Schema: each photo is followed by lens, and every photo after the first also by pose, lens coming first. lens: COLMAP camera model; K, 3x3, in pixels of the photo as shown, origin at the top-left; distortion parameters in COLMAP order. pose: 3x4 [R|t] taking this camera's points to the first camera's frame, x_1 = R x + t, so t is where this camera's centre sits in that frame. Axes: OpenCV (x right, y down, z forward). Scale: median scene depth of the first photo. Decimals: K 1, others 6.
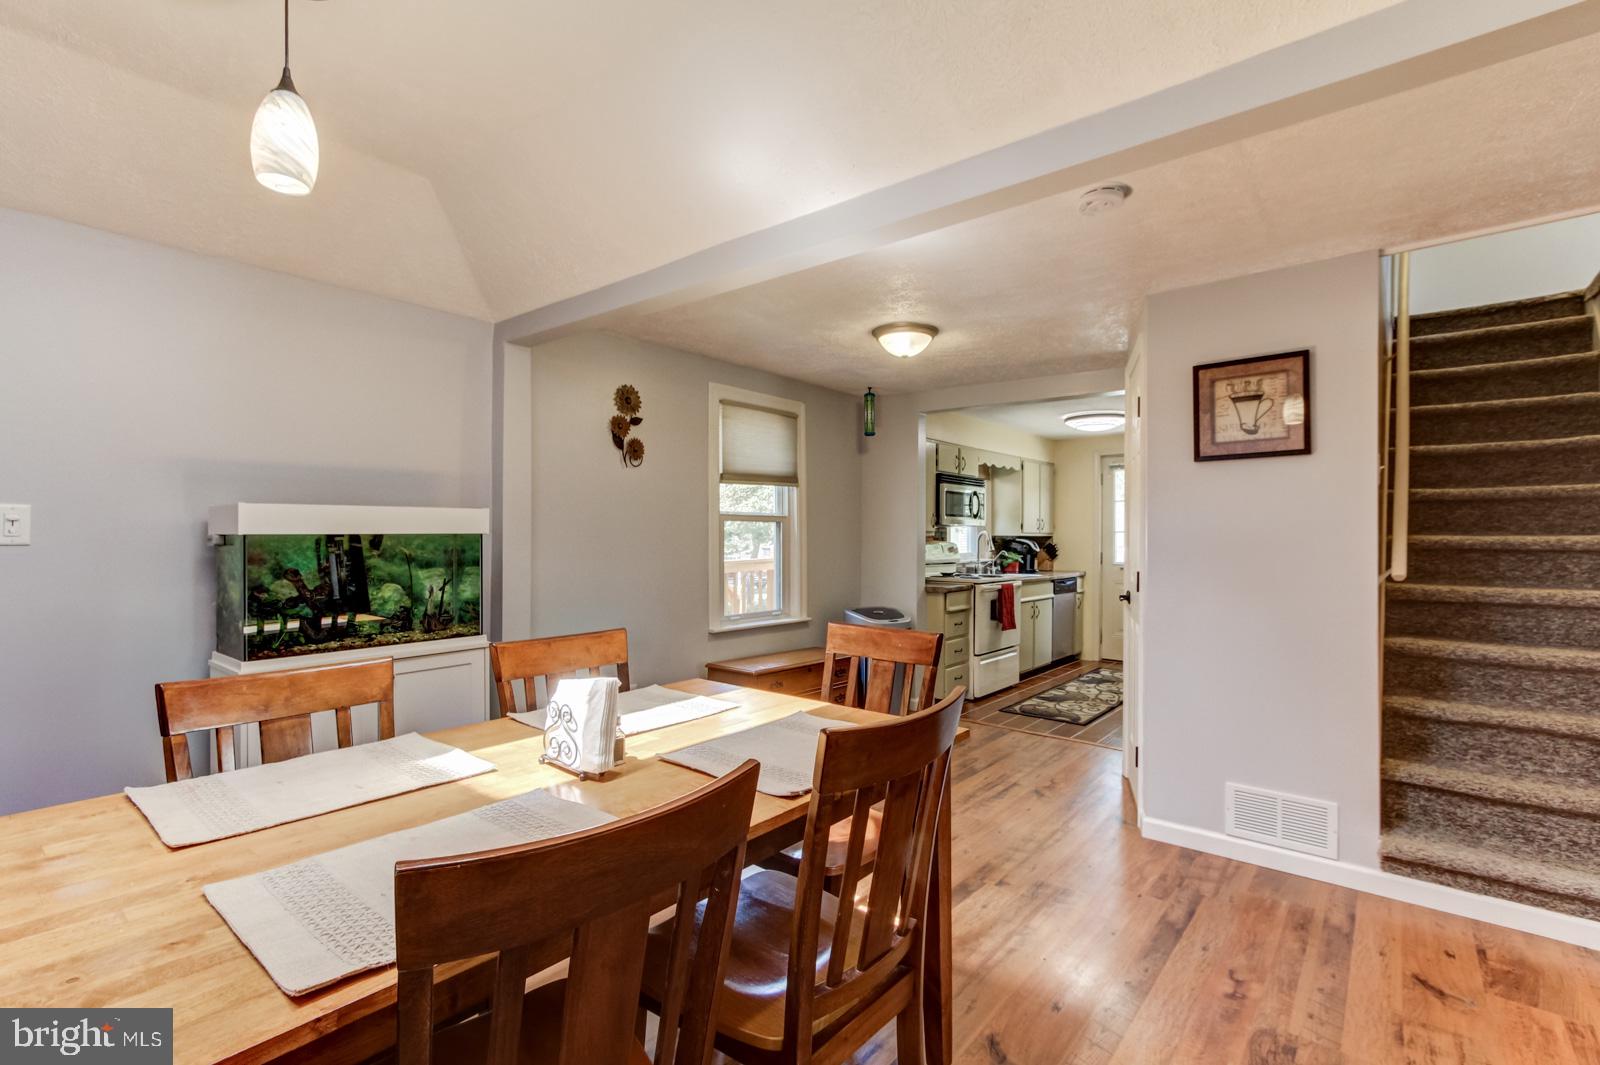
lens RADIAL K [[737.8, 0, 806.0], [0, 737.8, 533.7], [0, 0, 1]] dist [-0.004987, -0.000361]
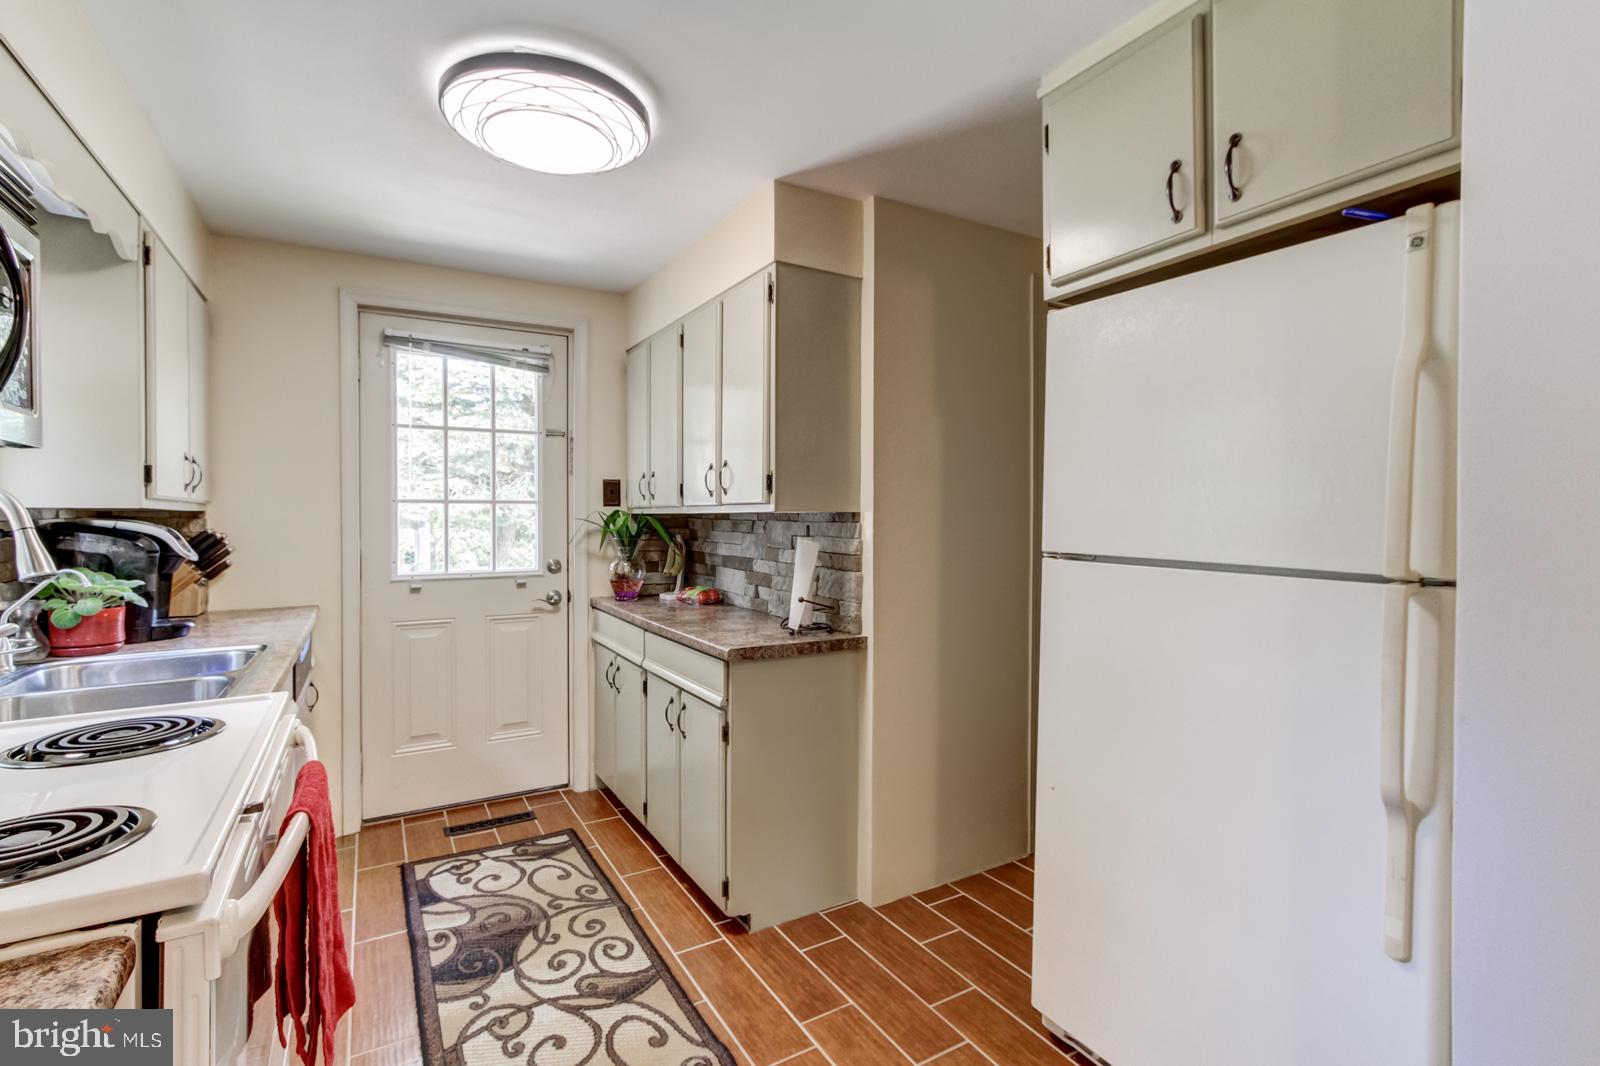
lens RADIAL K [[737.8, 0, 806.0], [0, 737.8, 534.2], [0, 0, 1]] dist [-0.004987, -0.000361]
pose [[0.348830, -0.020648, 0.936959, 0.120930], [-0.006244, 0.999684, 0.024355, 0.004150], [-0.937165, -0.014346, 0.348591, 0.659477]]
